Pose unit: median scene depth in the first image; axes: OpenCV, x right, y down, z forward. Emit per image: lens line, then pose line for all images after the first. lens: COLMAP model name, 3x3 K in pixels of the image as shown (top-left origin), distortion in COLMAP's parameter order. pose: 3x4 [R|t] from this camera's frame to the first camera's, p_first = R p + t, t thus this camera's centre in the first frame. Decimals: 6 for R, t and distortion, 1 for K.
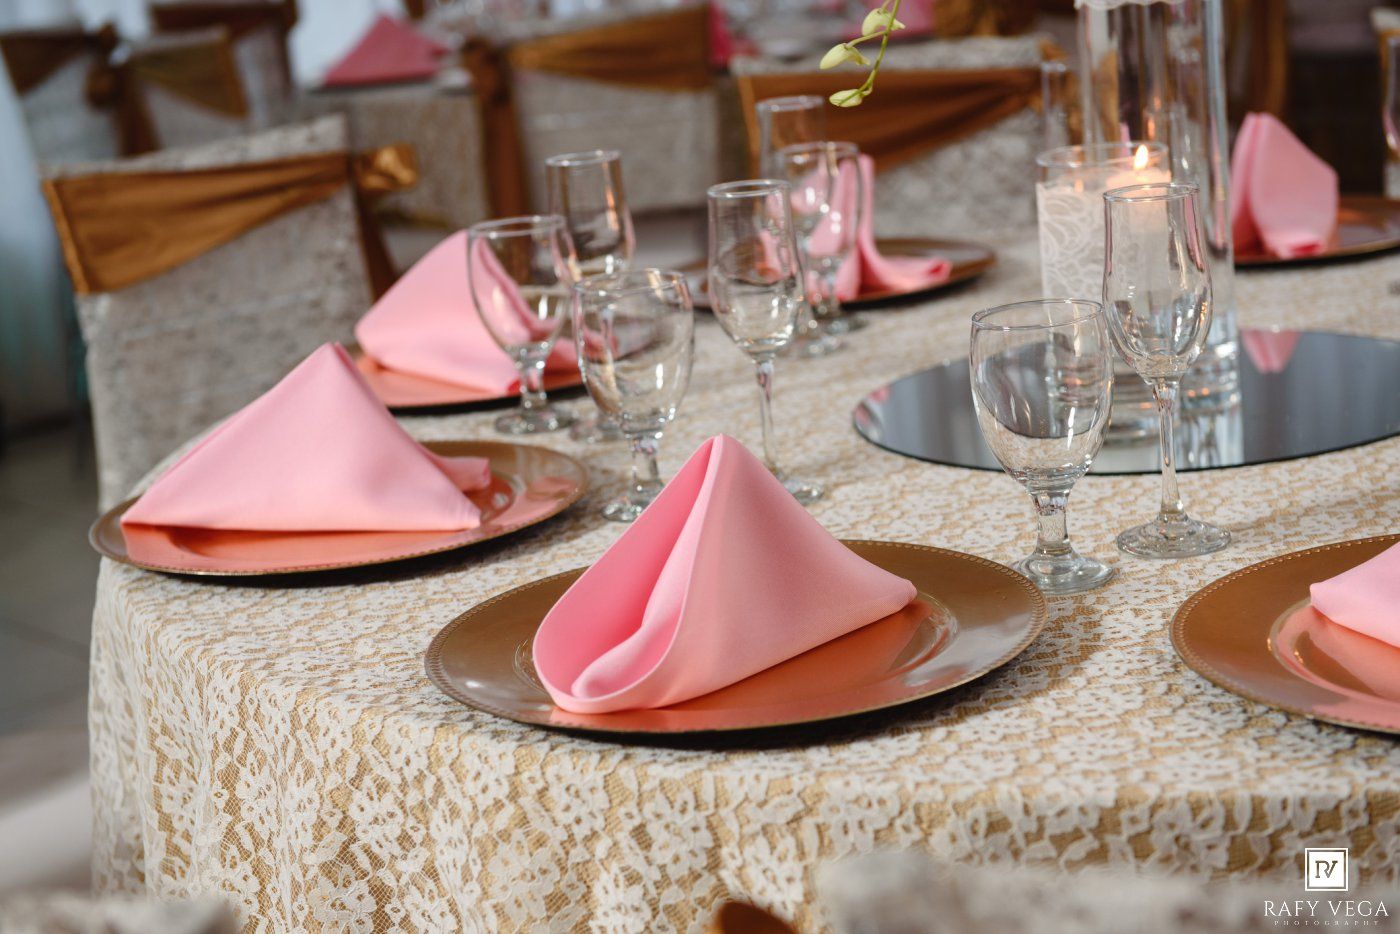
lens RADIAL K [[2641.2, 0, 698.2], [0, 2641.2, 465.4], [0, 0, 1]] dist [0.072921, 0.000000]
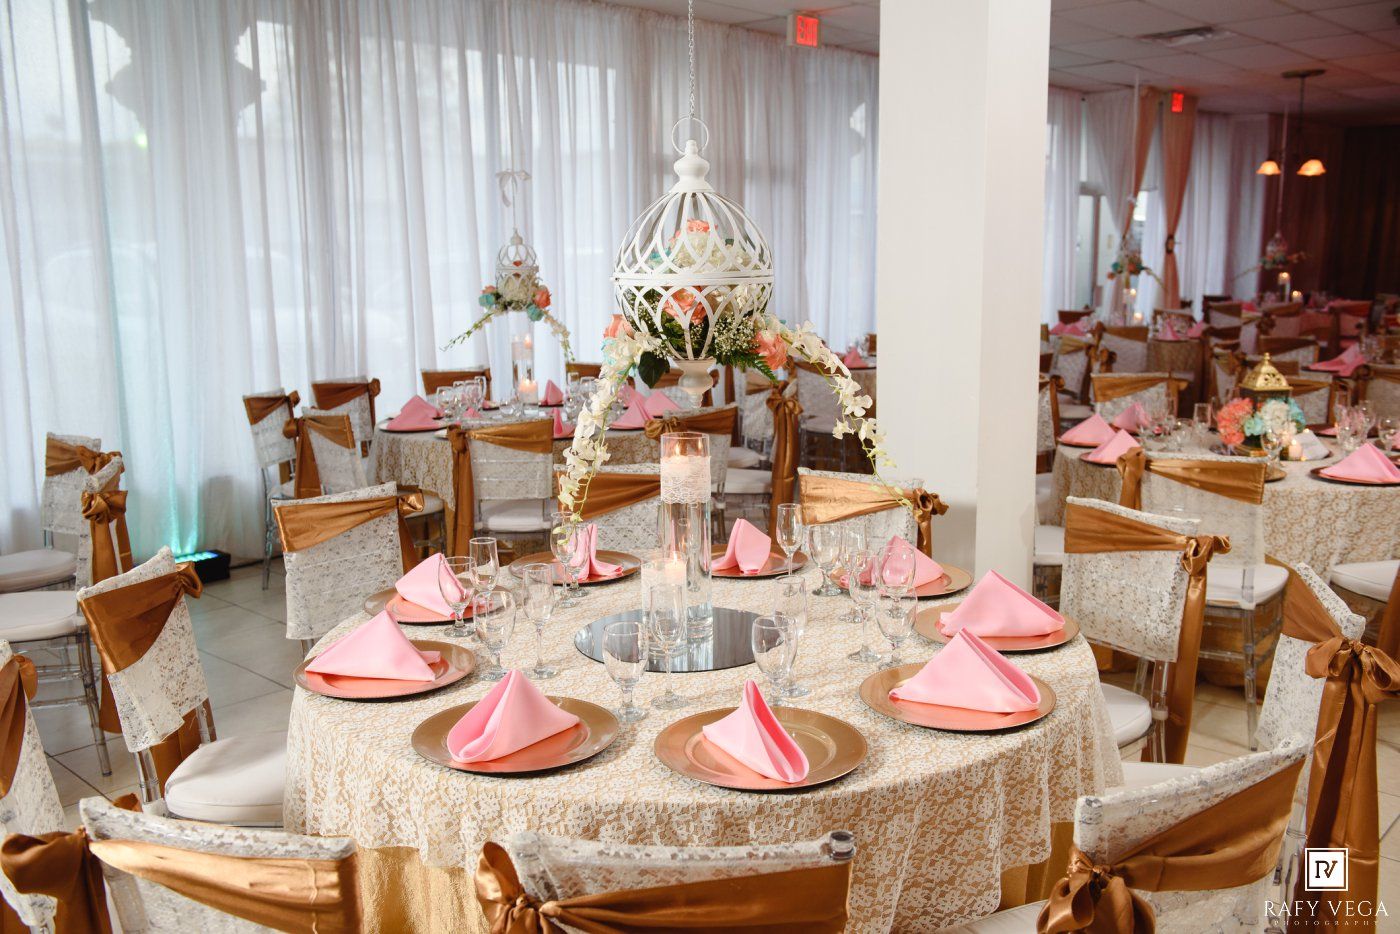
lens RADIAL K [[1288.6, 0, 704.7], [0, 1288.6, 470.6], [0, 0, 1]] dist [-0.011108, 0.000000]
pose [[0.992480, 0.059141, 0.107171, 0.052619], [-0.051448, 0.995991, -0.073178, -0.139875], [-0.111070, 0.067114, 0.991544, -0.504085]]
